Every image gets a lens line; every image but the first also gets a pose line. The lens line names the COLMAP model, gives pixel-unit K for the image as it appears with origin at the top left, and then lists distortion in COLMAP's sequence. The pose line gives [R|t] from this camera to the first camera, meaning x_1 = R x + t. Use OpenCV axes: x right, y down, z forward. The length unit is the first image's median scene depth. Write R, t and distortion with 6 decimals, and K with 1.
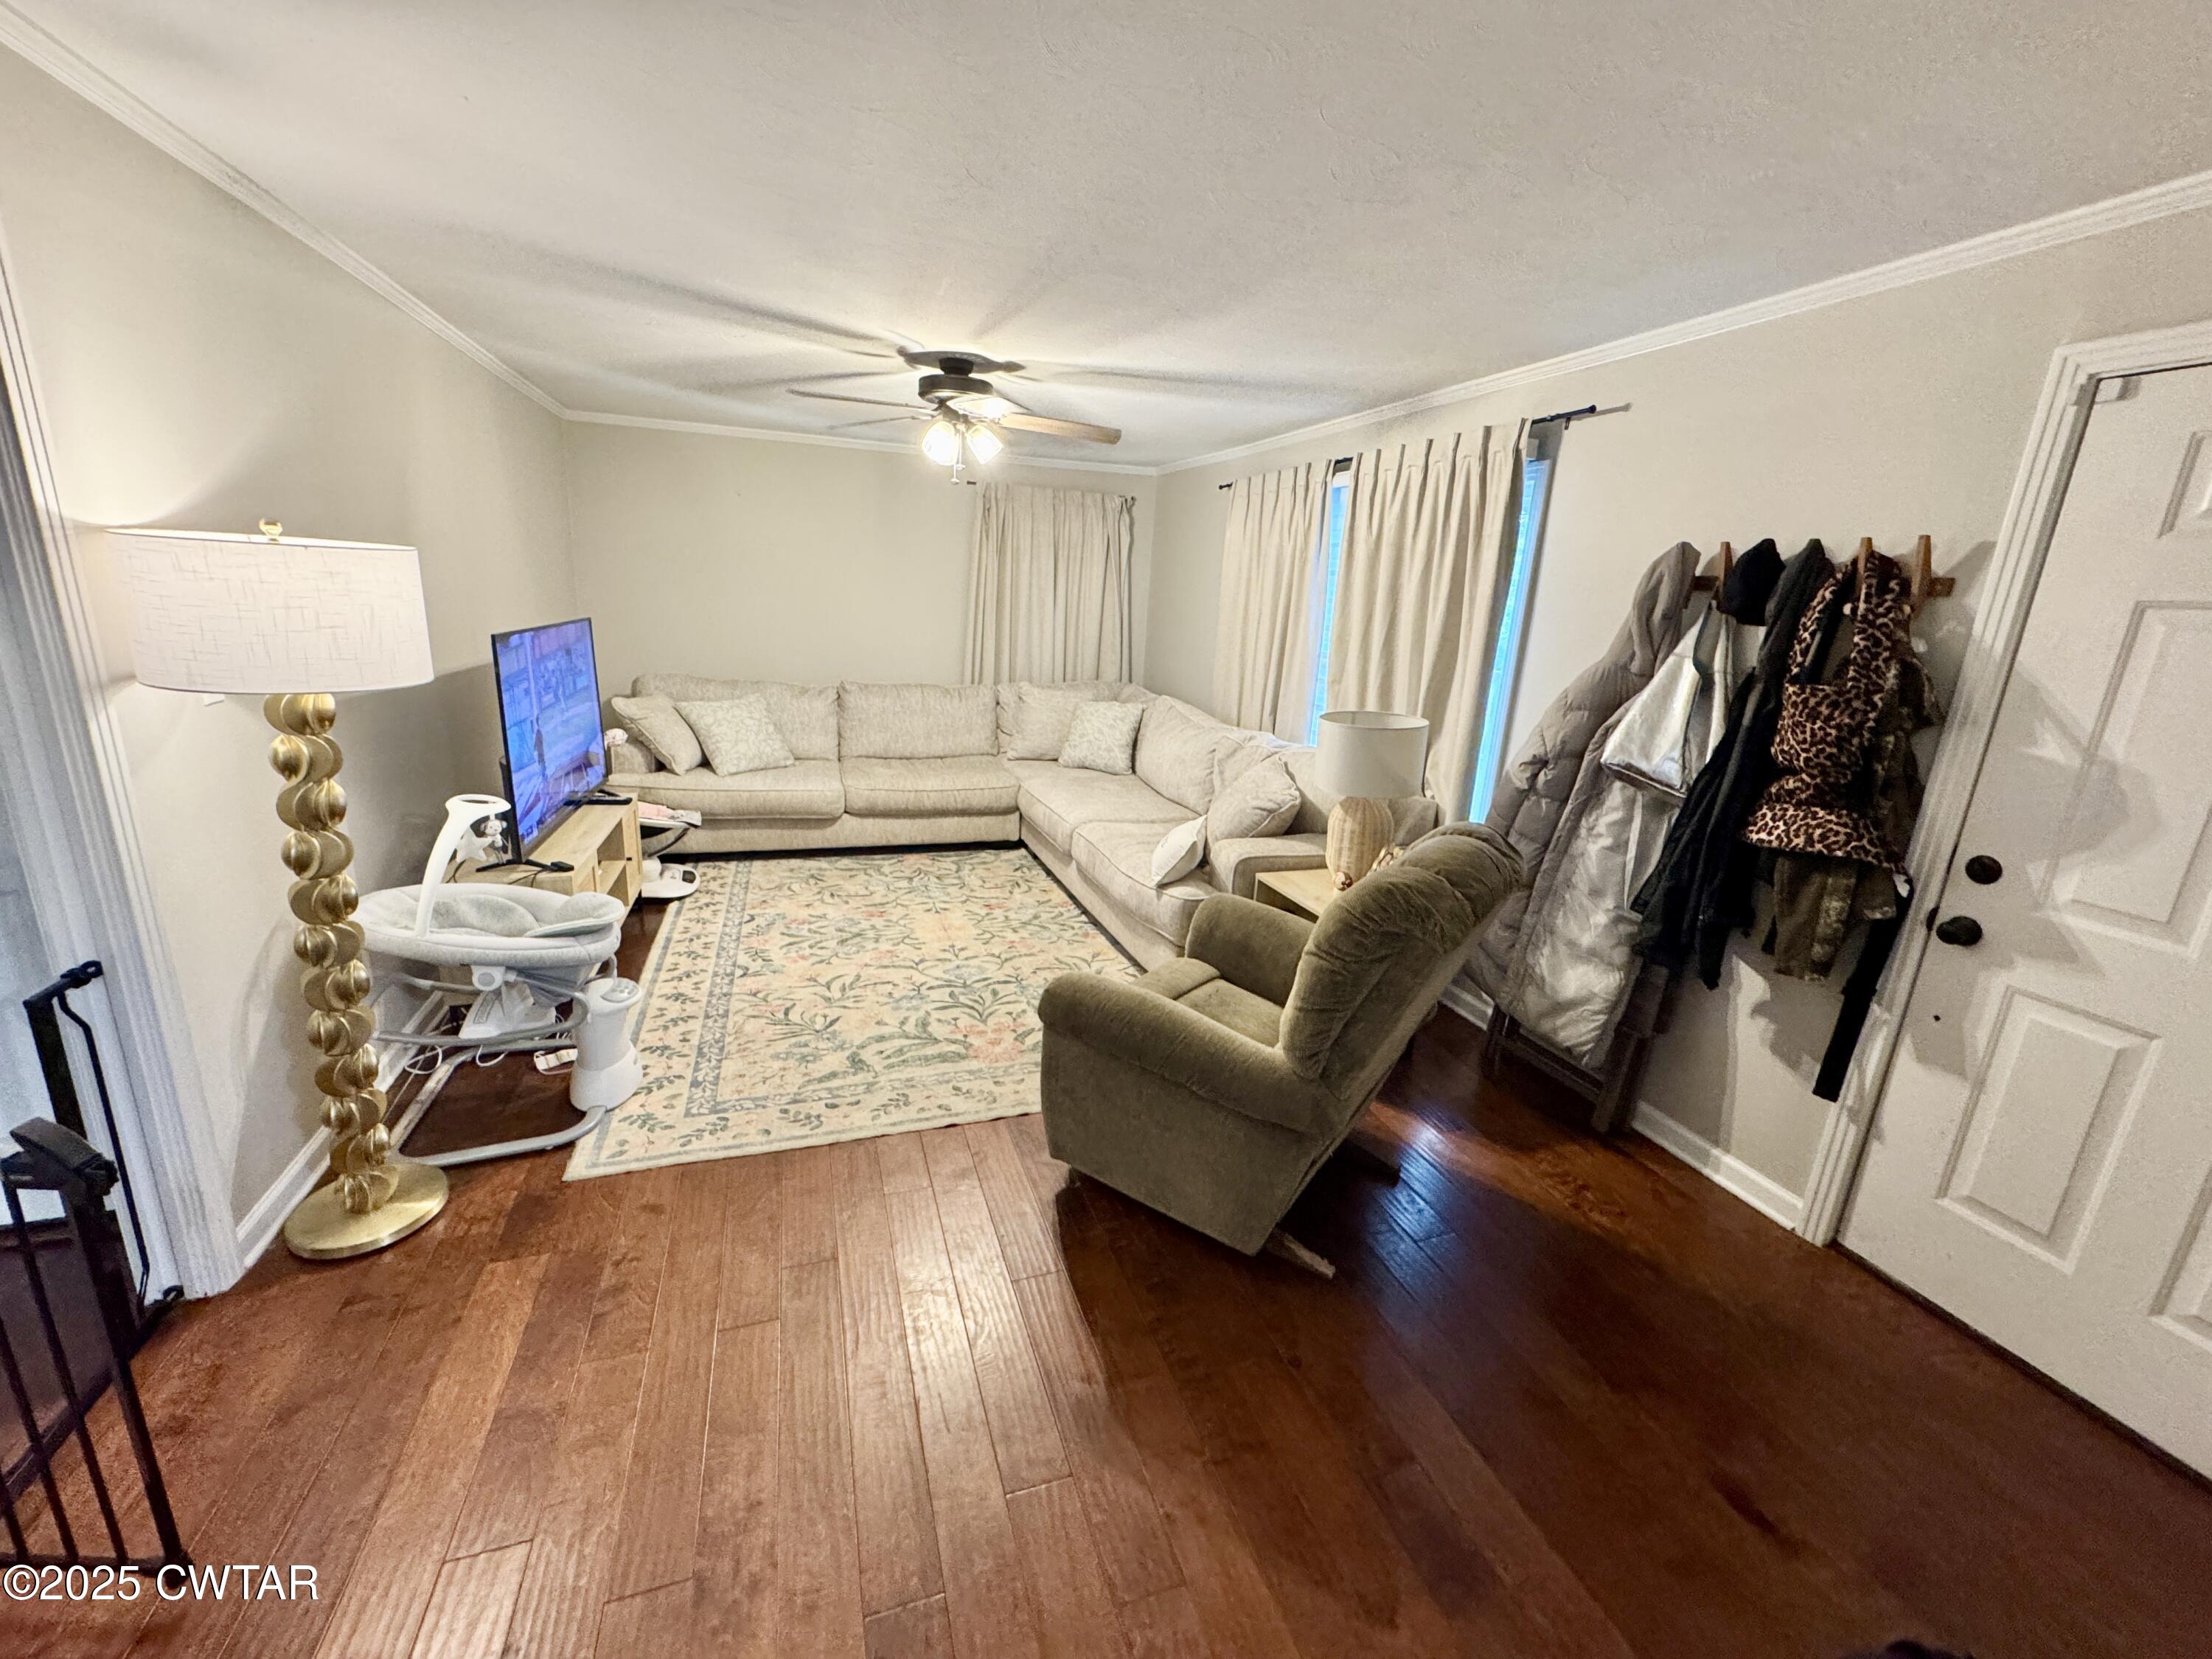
lens RADIAL K [[880.9, 0, 1105.5], [0, 880.9, 828.9], [0, 0, 1]] dist [-0.001427, -0.000019]
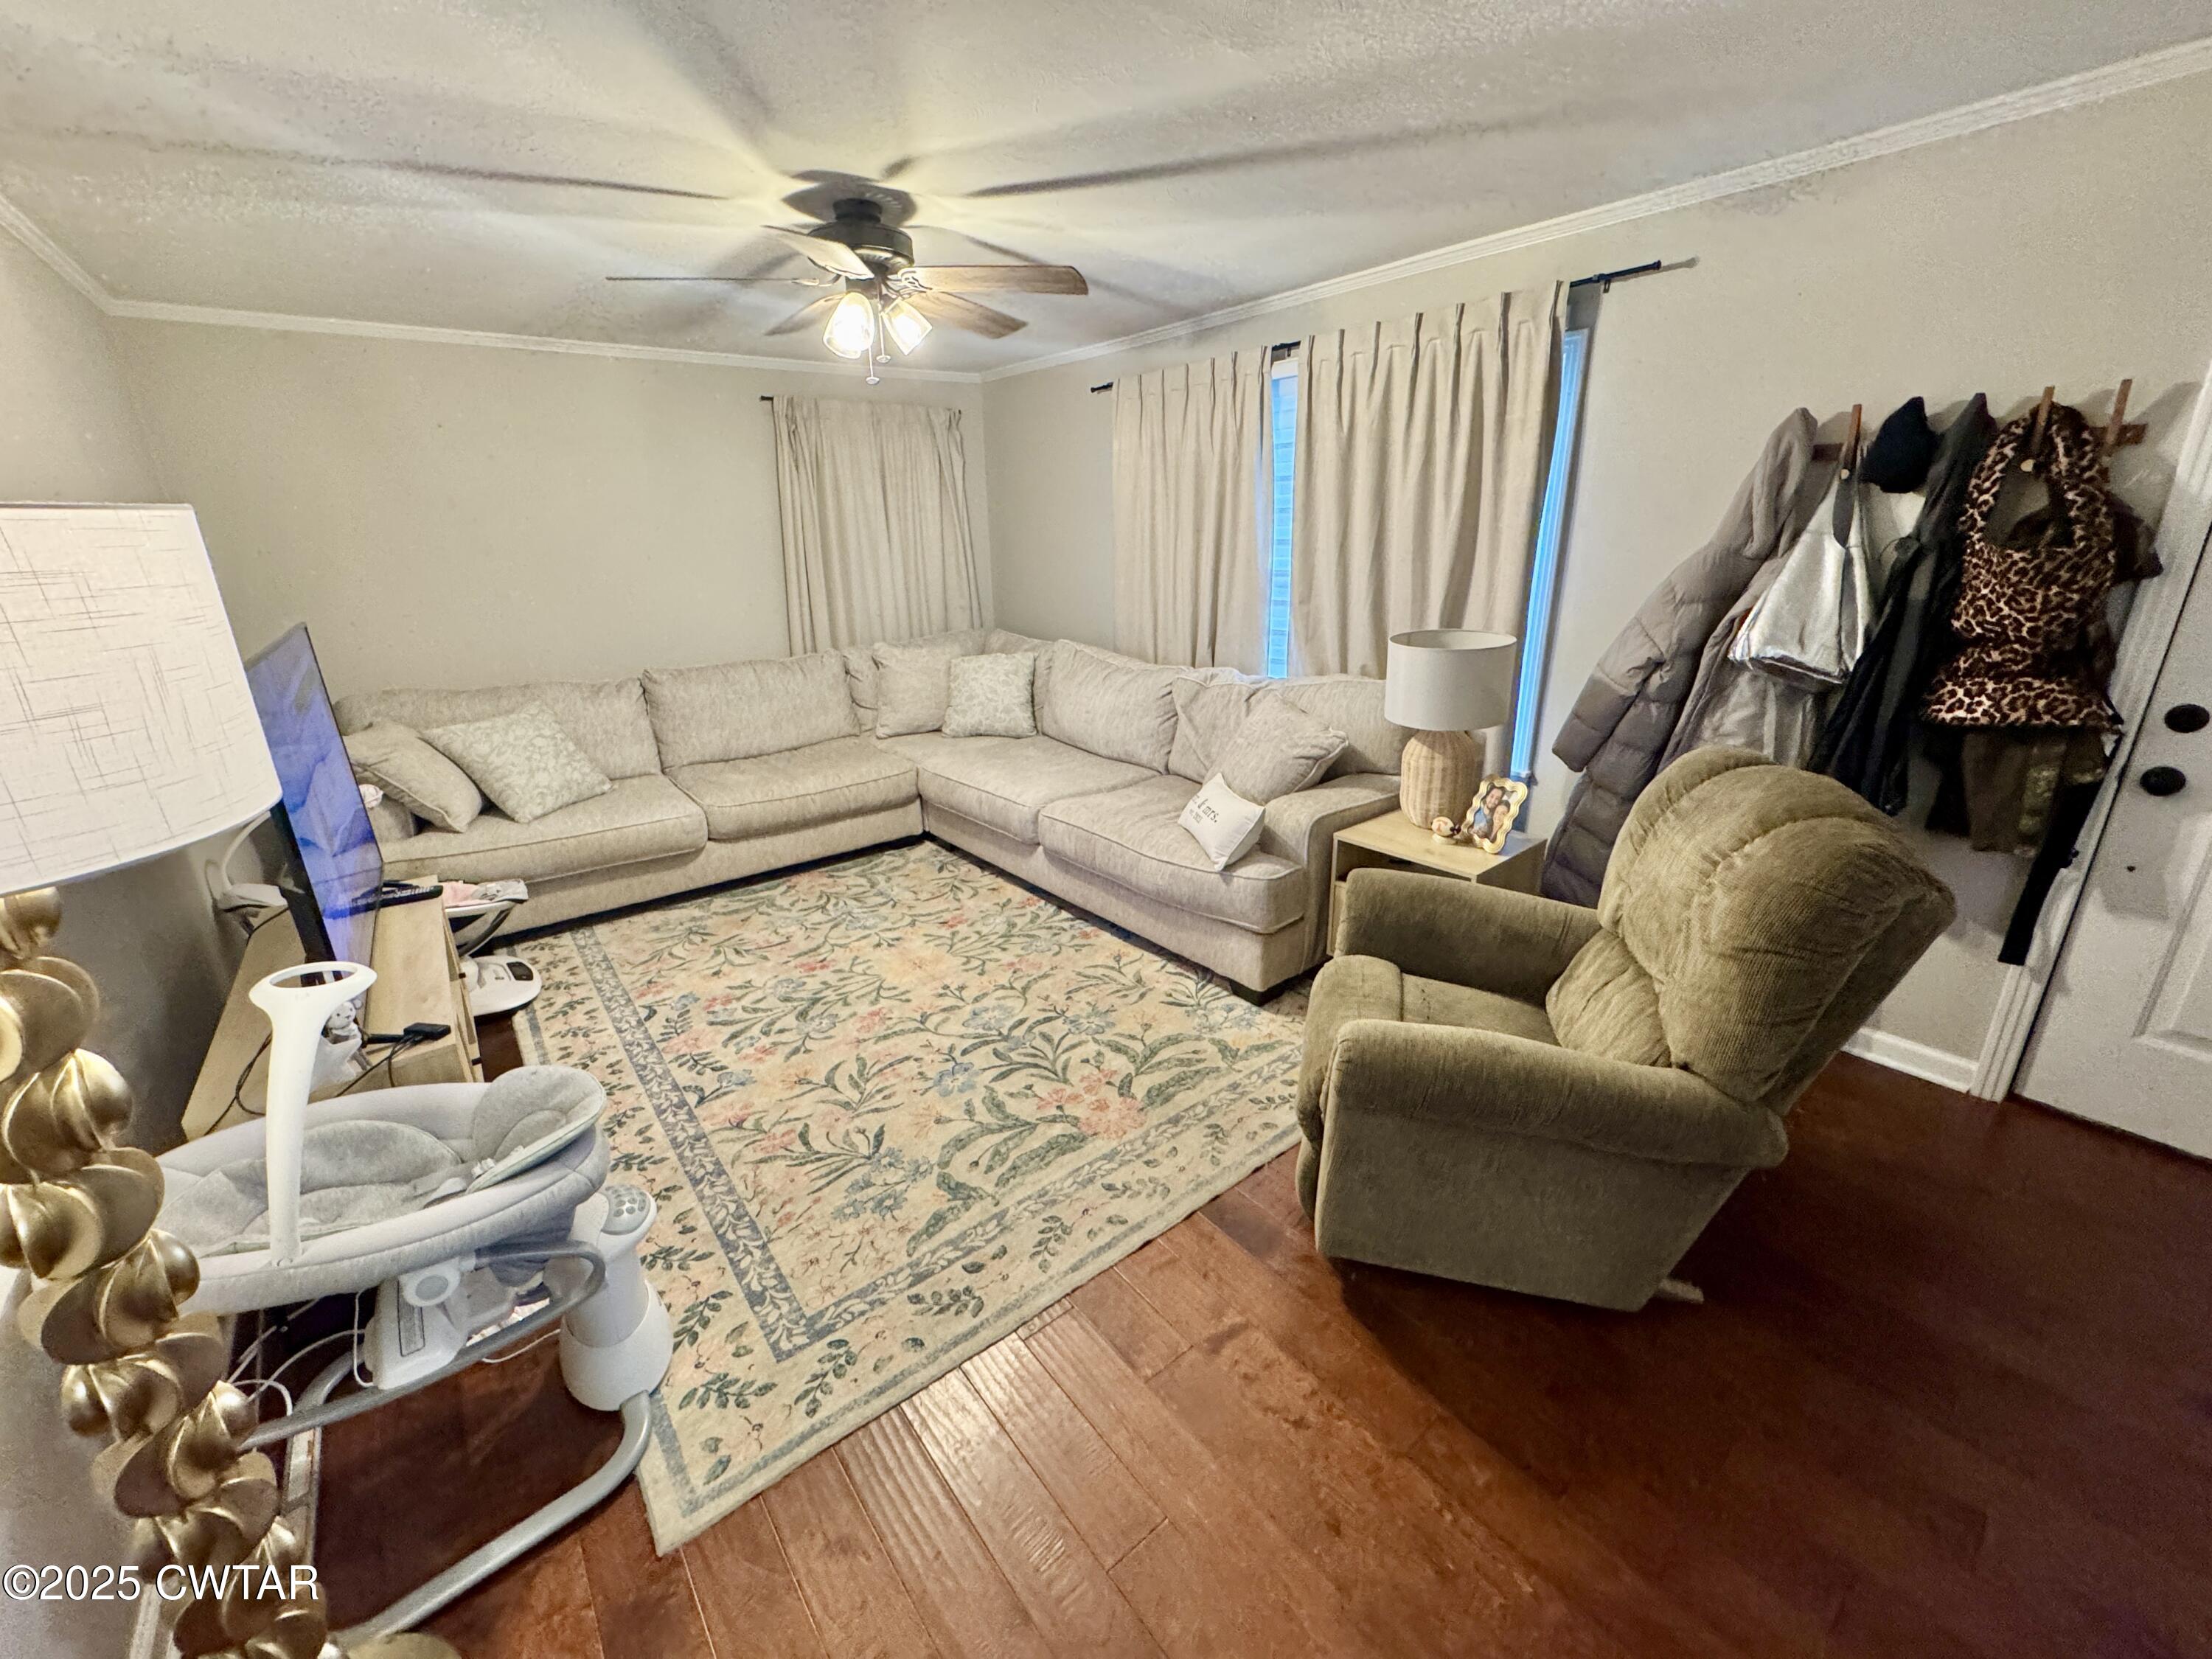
lens RADIAL K [[880.9, 0, 1105.6], [0, 880.9, 826.0], [0, 0, 1]] dist [-0.001427, -0.000019]
pose [[0.940223, -0.178388, 0.290100, -0.323570], [0.157441, 0.983024, 0.094210, -0.082284], [-0.301982, -0.042905, 0.952348, 0.274346]]
